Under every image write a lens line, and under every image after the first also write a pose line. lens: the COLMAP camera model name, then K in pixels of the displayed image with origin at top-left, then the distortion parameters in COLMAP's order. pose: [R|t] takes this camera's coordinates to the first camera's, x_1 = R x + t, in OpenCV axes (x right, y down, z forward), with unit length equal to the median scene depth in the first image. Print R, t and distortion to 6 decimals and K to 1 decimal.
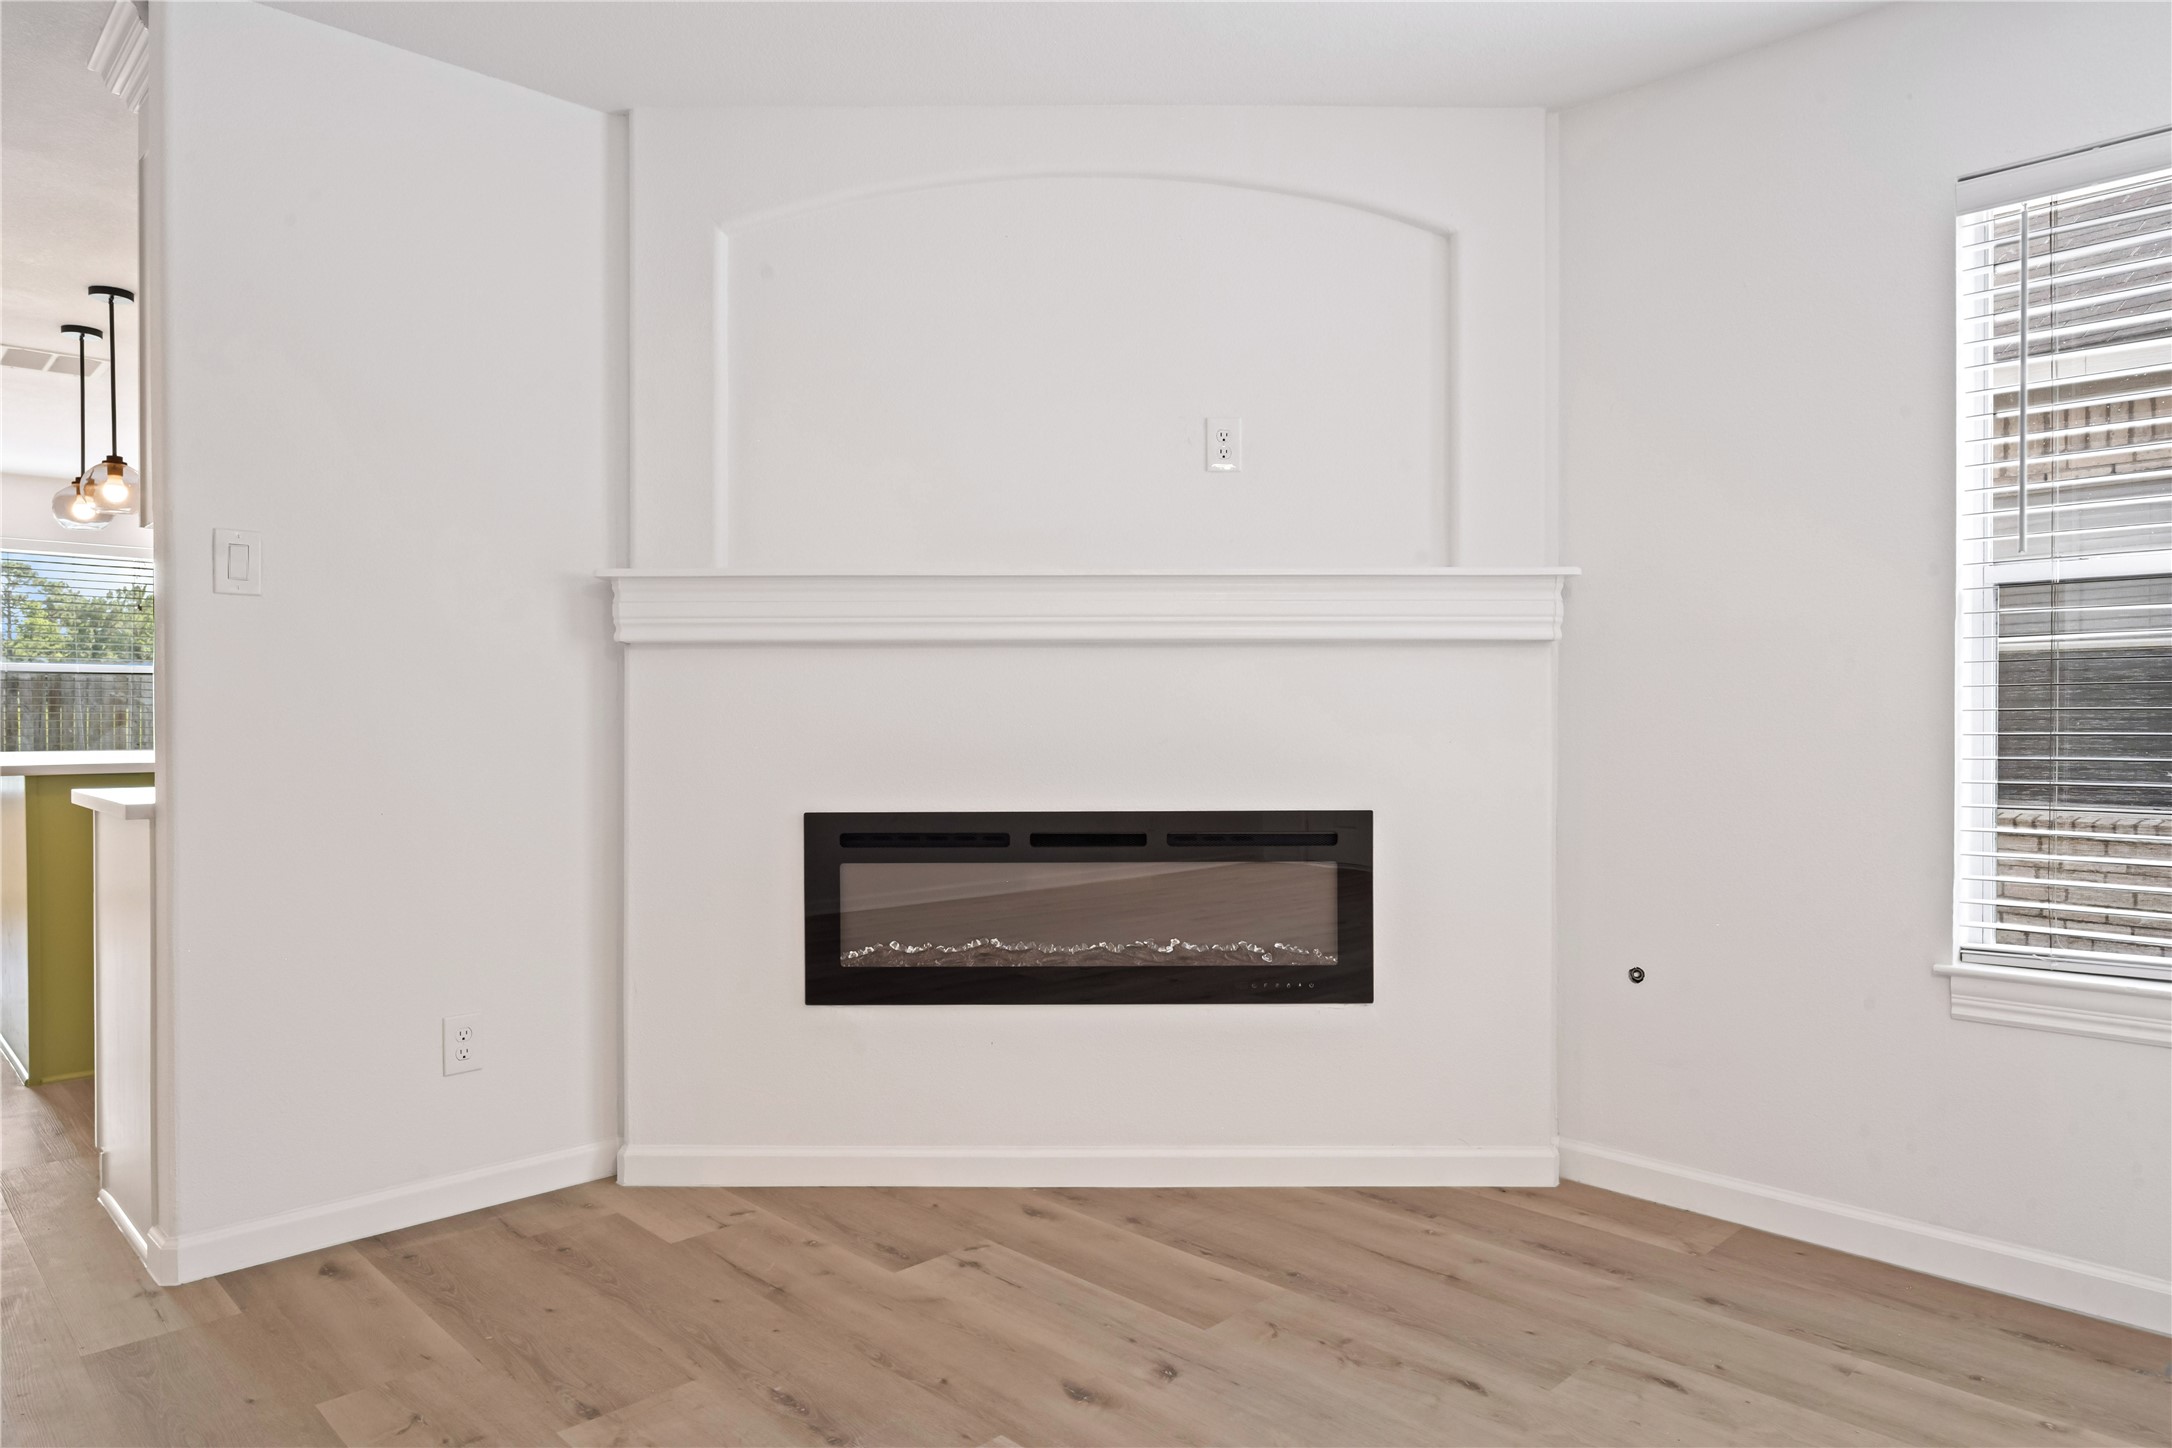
lens RADIAL K [[1331.8, 0, 1080.6], [0, 1331.8, 724.2], [0, 0, 1]] dist [-0.003072, -0.001816]
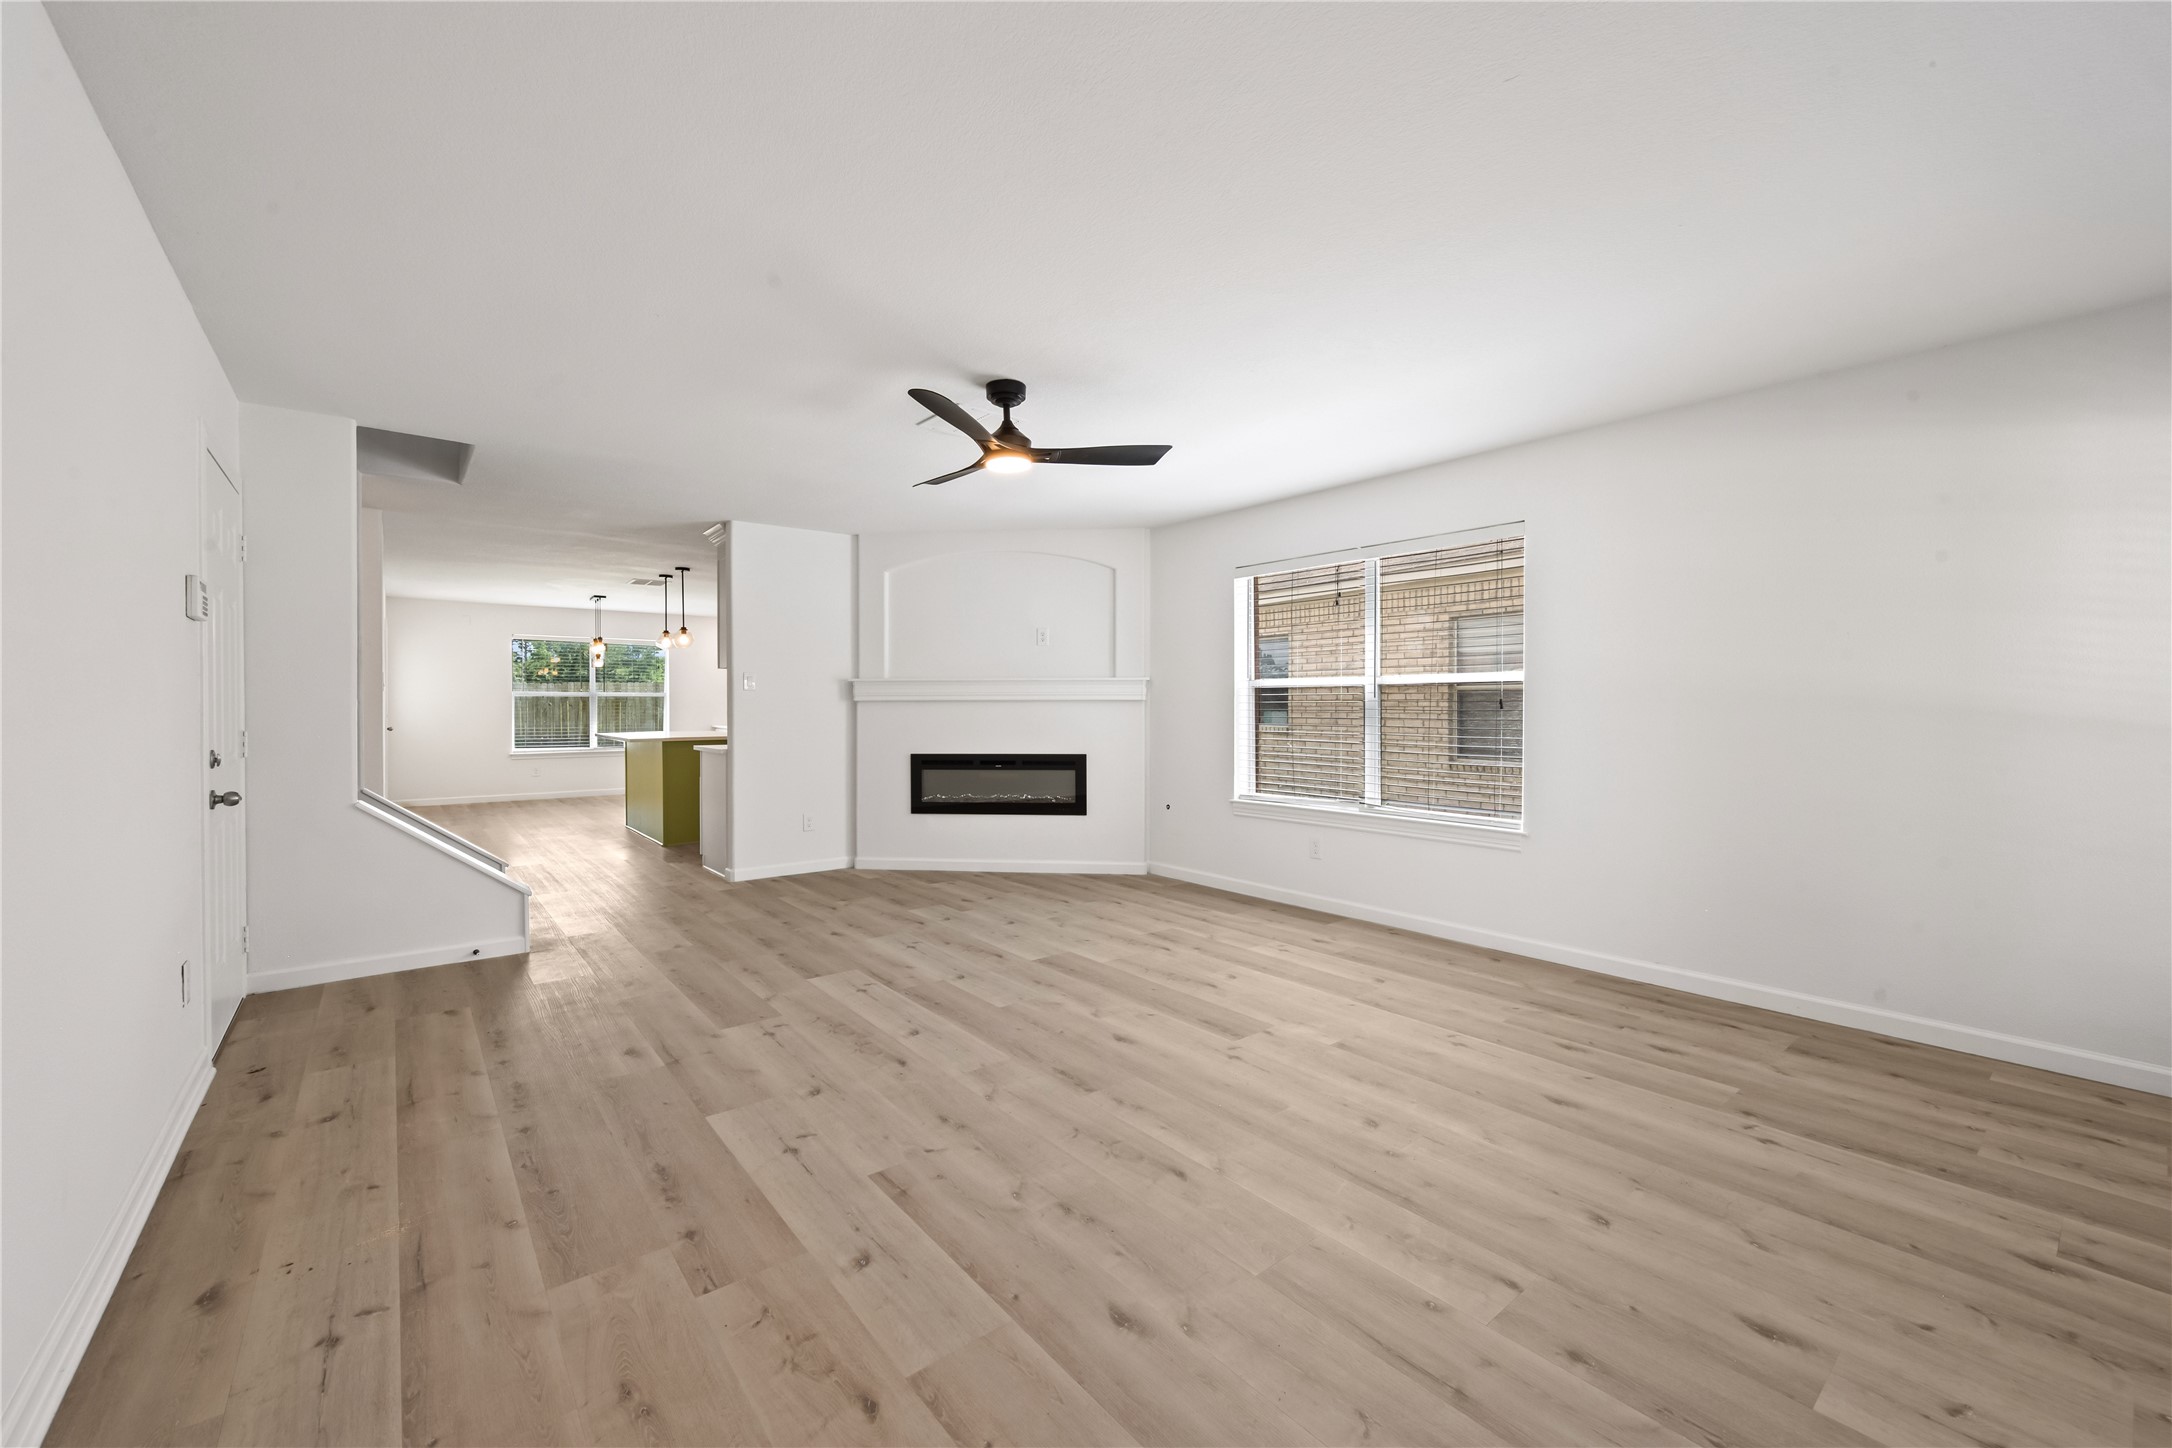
lens RADIAL K [[861.3, 0, 1099.2], [0, 861.3, 713.8], [0, 0, 1]] dist [-0.000388, 0.000864]
pose [[0.996006, 0.000347, -0.089288, 0.434566], [-0.000195, 0.999999, 0.001714, -0.034715], [0.089288, -0.001690, 0.996004, -1.040608]]
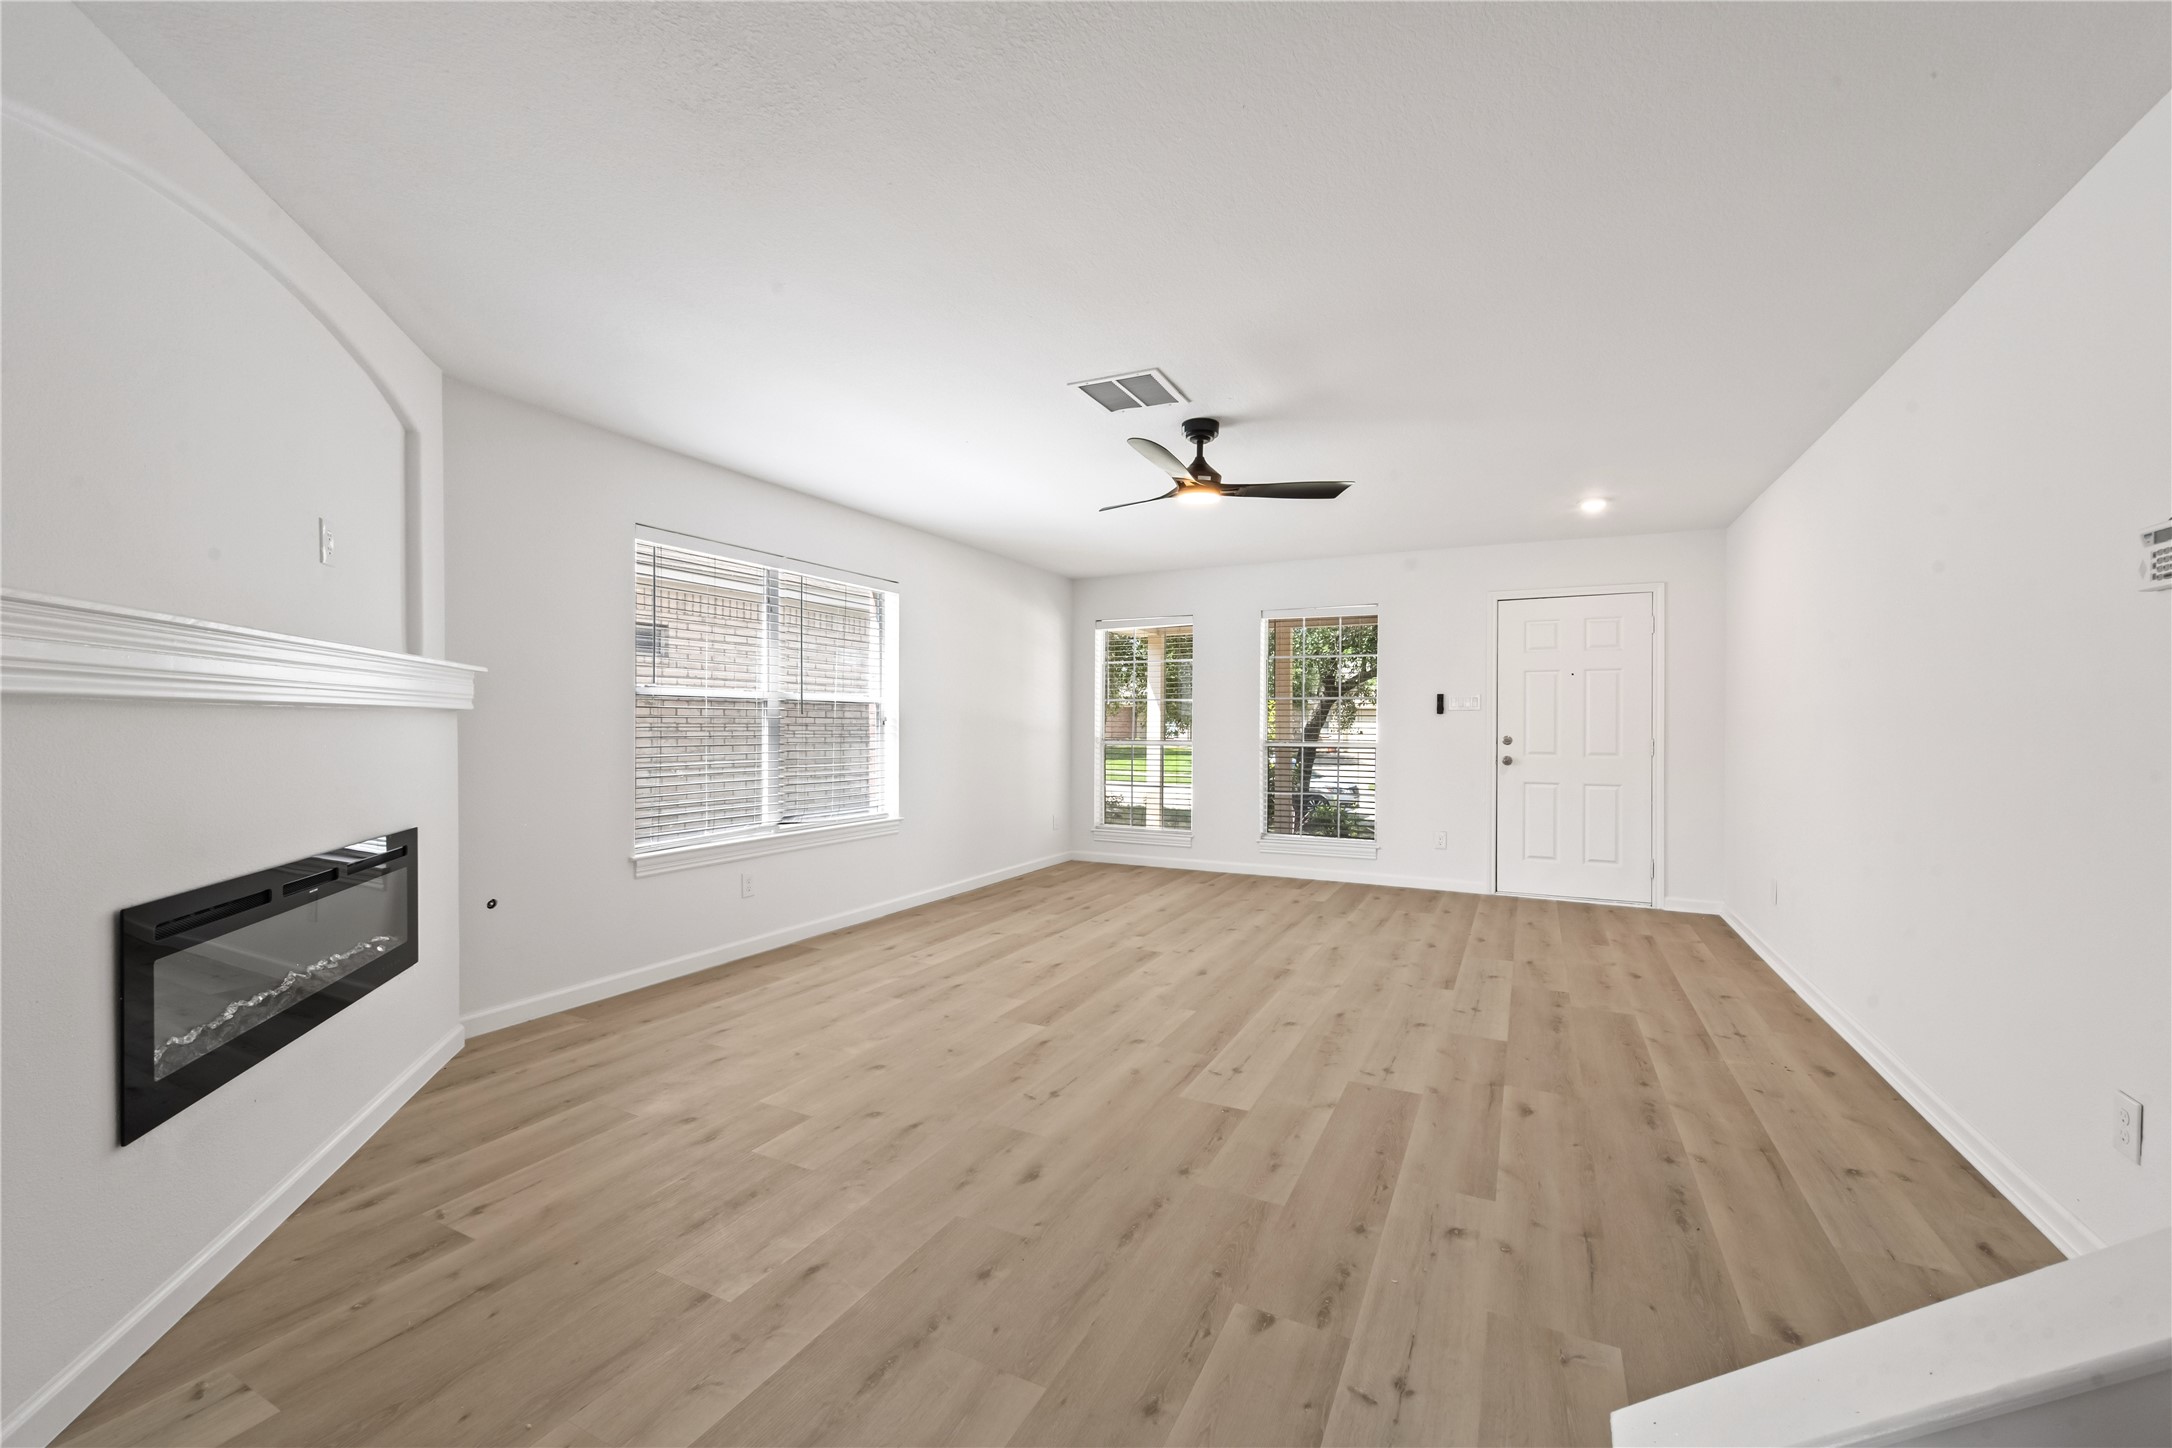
lens RADIAL K [[861.3, 0, 1099.5], [0, 861.3, 732.1], [0, 0, 1]] dist [-0.000388, 0.000864]
pose [[-0.318724, -0.011836, 0.947774, -0.891988], [0.004908, 0.999888, 0.014137, -0.046809], [-0.947835, 0.009158, -0.318630, 0.601107]]
